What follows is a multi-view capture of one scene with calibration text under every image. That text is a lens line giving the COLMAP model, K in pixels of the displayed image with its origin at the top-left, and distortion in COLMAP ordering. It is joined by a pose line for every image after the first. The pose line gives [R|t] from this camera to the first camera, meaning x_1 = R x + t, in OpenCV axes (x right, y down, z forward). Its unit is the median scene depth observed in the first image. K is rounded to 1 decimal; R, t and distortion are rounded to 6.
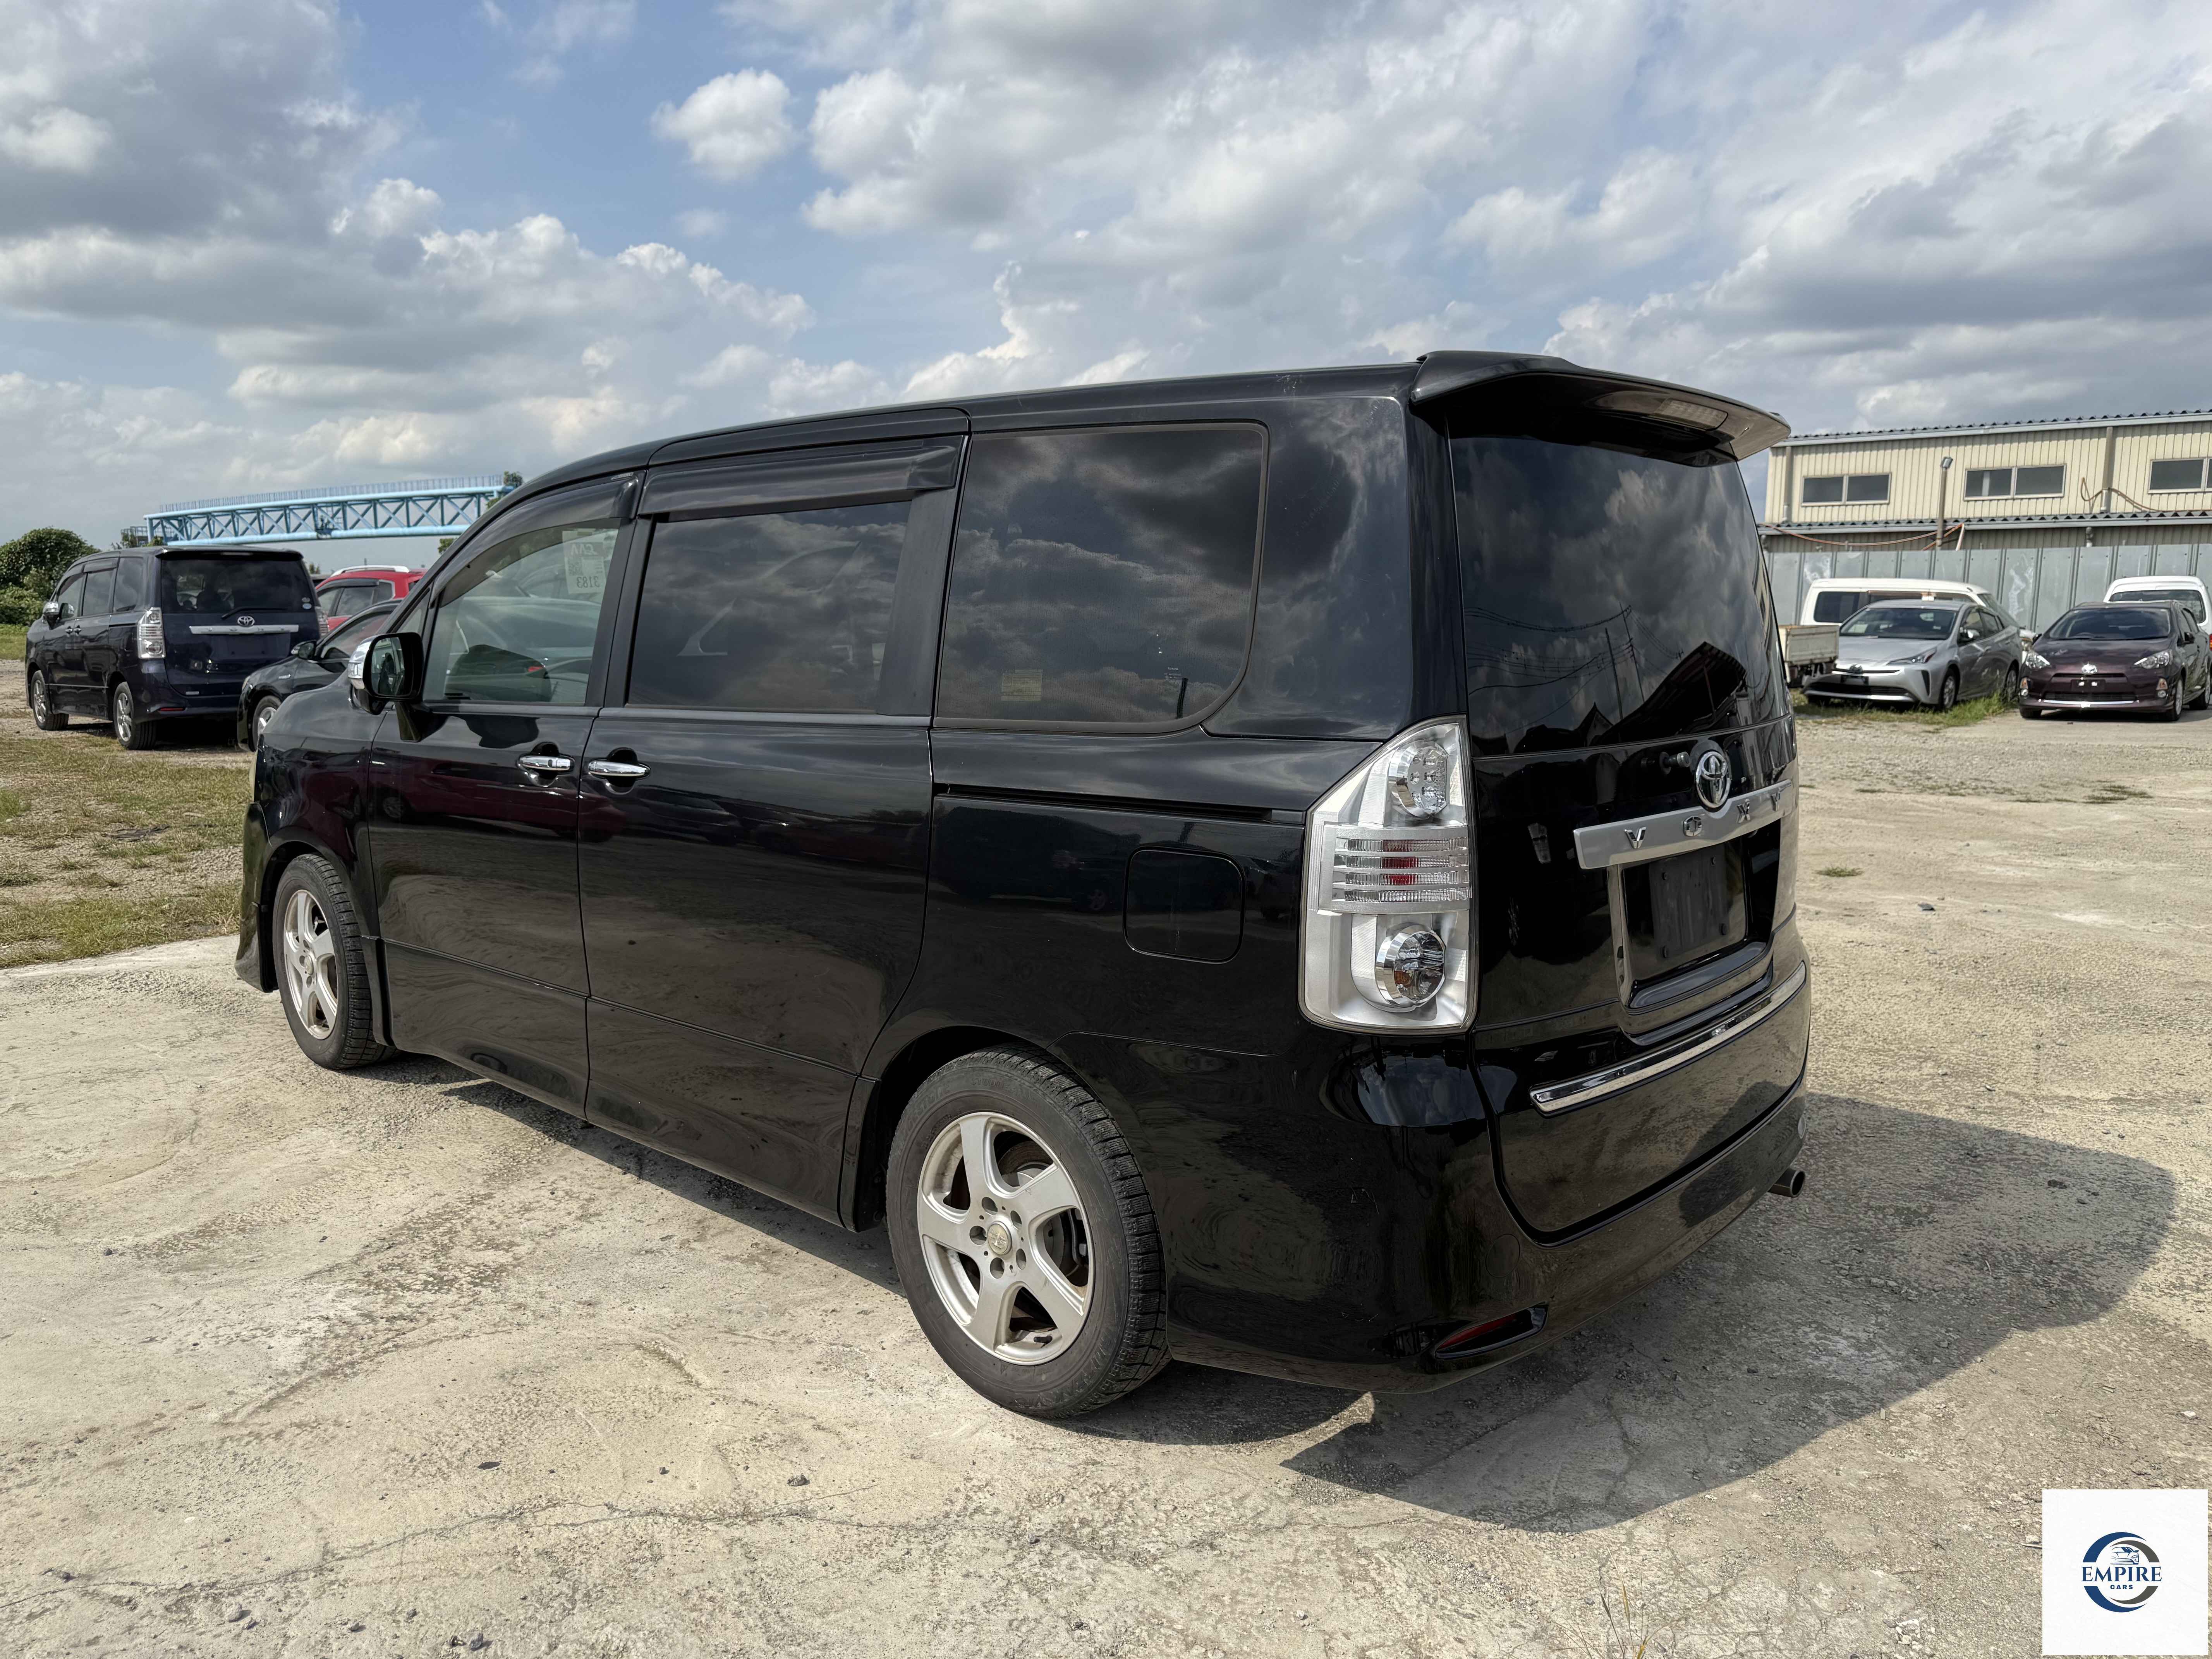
lens RADIAL K [[1583.0, 0, 1099.9], [0, 1583.0, 830.3], [0, 0, 1]] dist [0.023934, -0.031997]
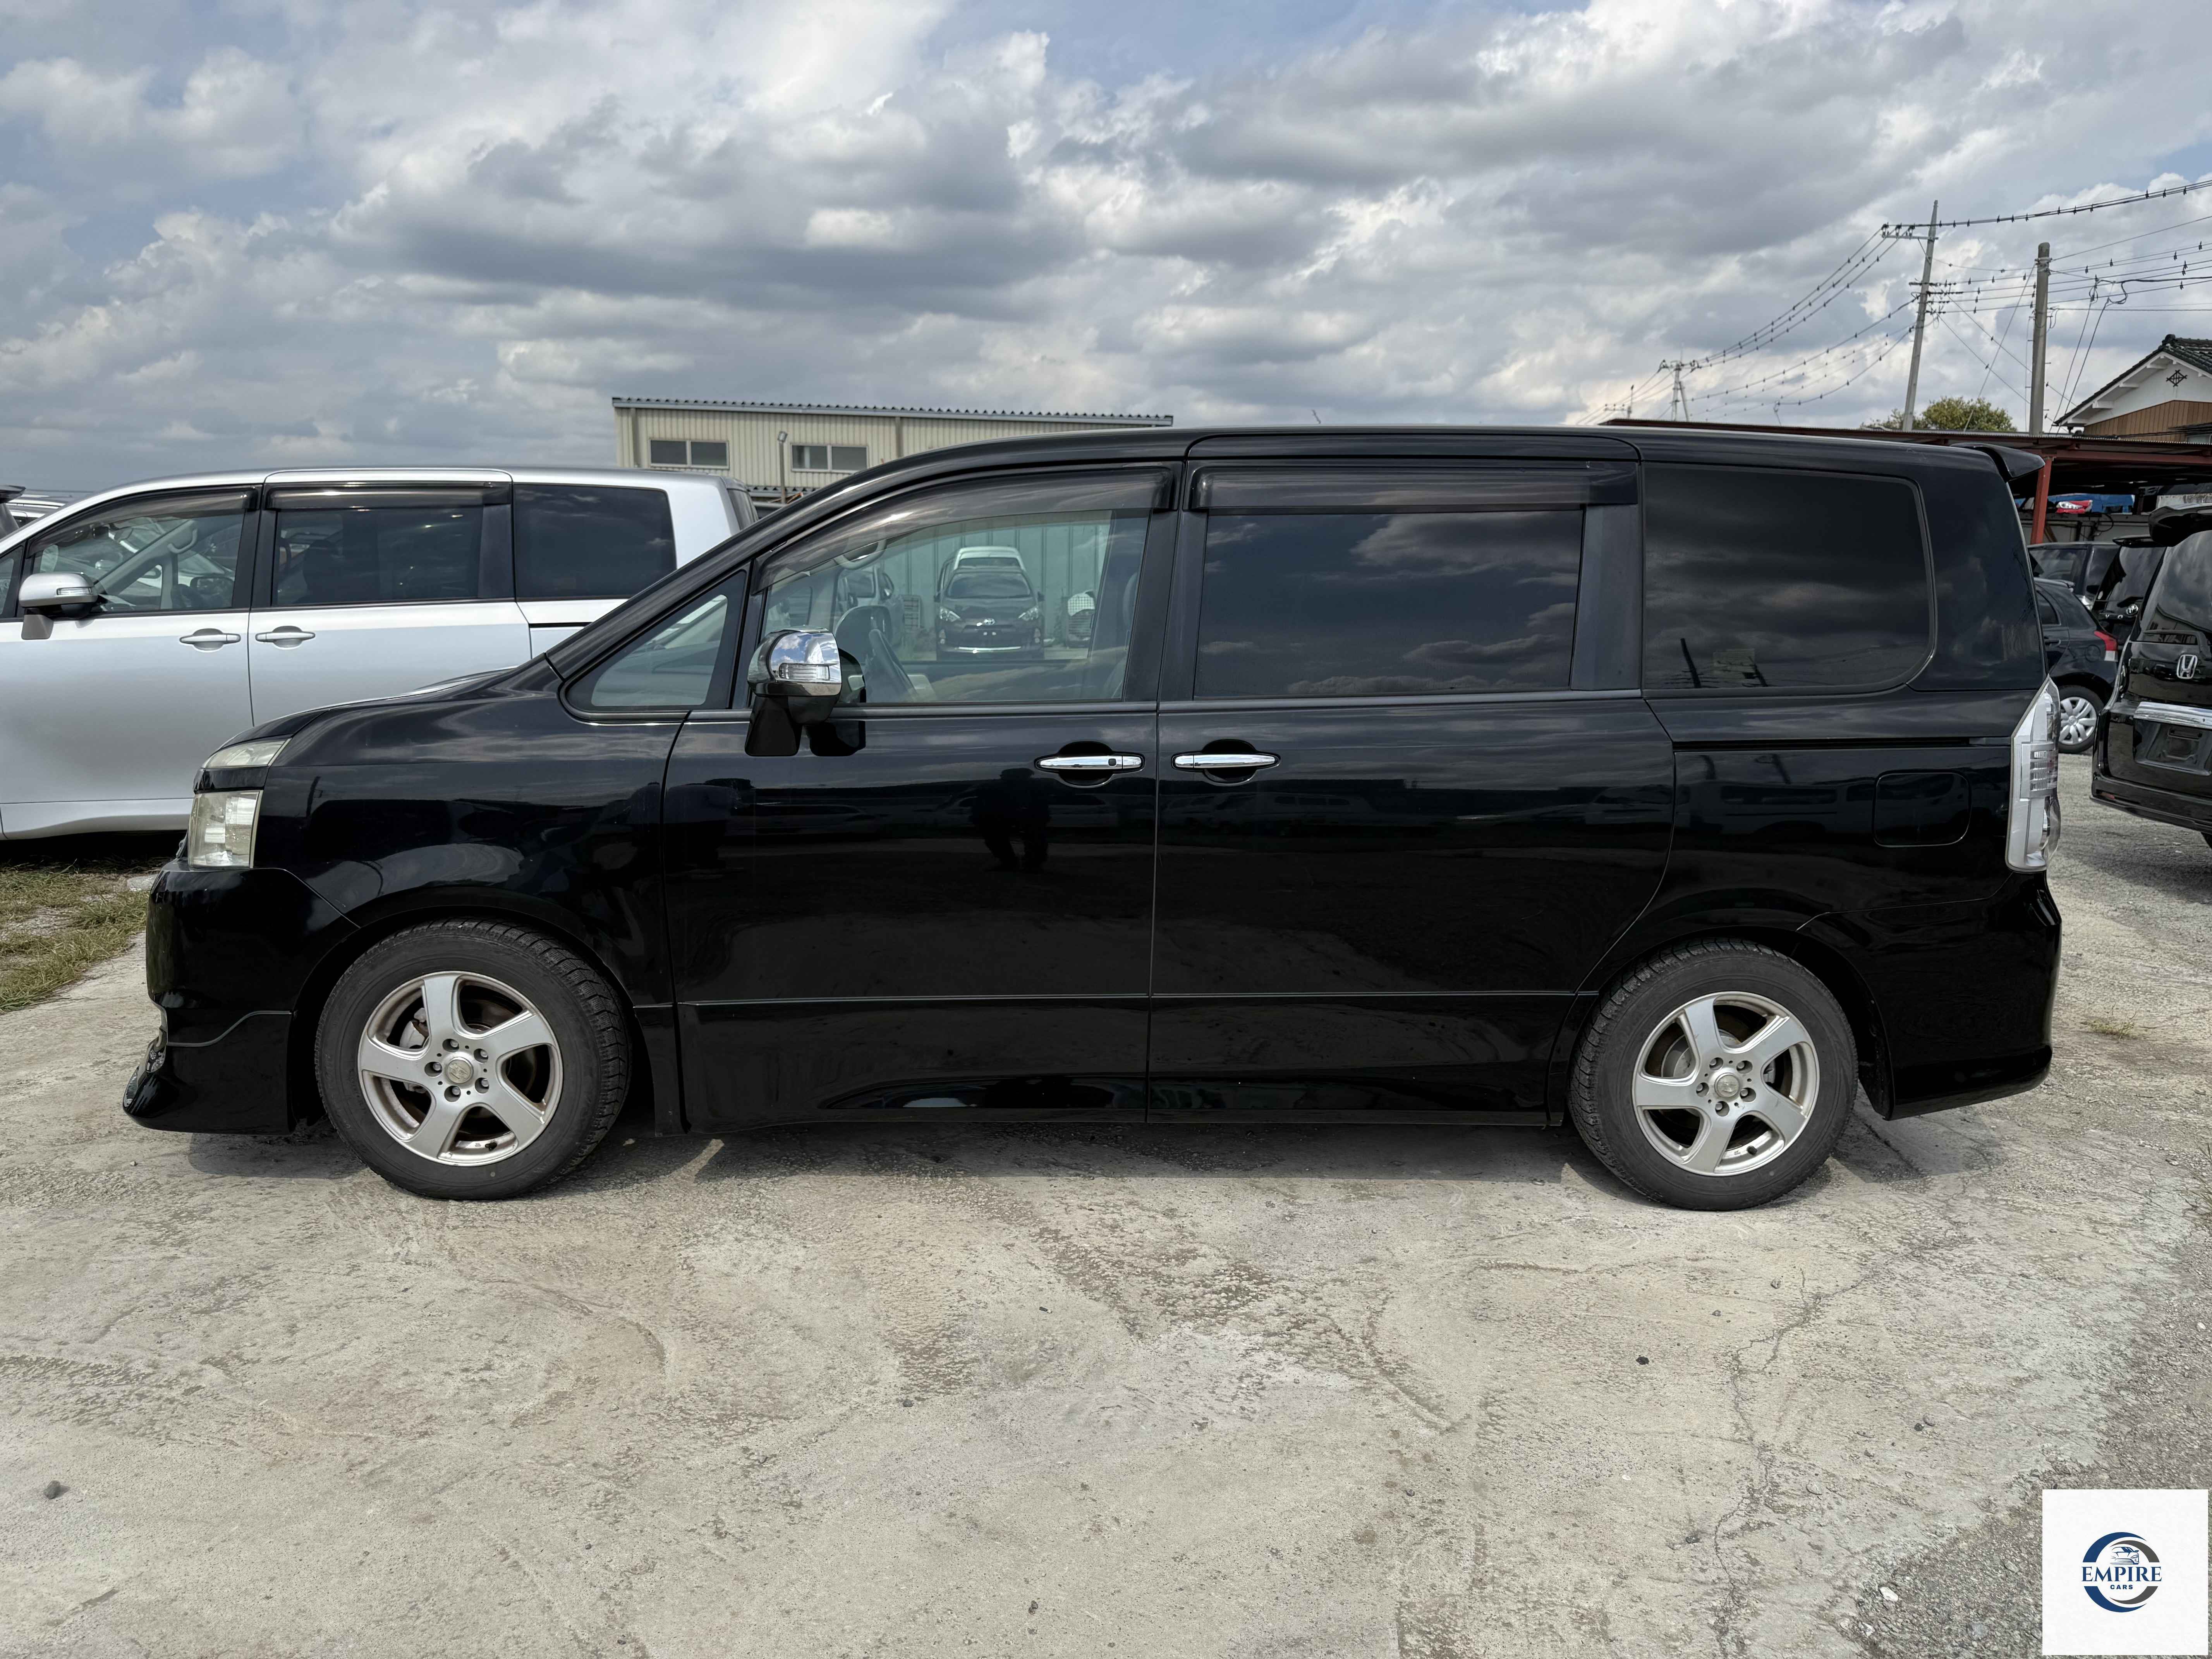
lens RADIAL K [[1583.0, 0, 1113.2], [0, 1583.0, 833.1], [0, 0, 1]] dist [0.023934, -0.031997]
pose [[0.699430, -0.110437, 0.706117, -1.062969], [0.086360, 0.993810, 0.069889, -0.067999], [-0.709464, 0.012098, 0.704638, 0.344184]]
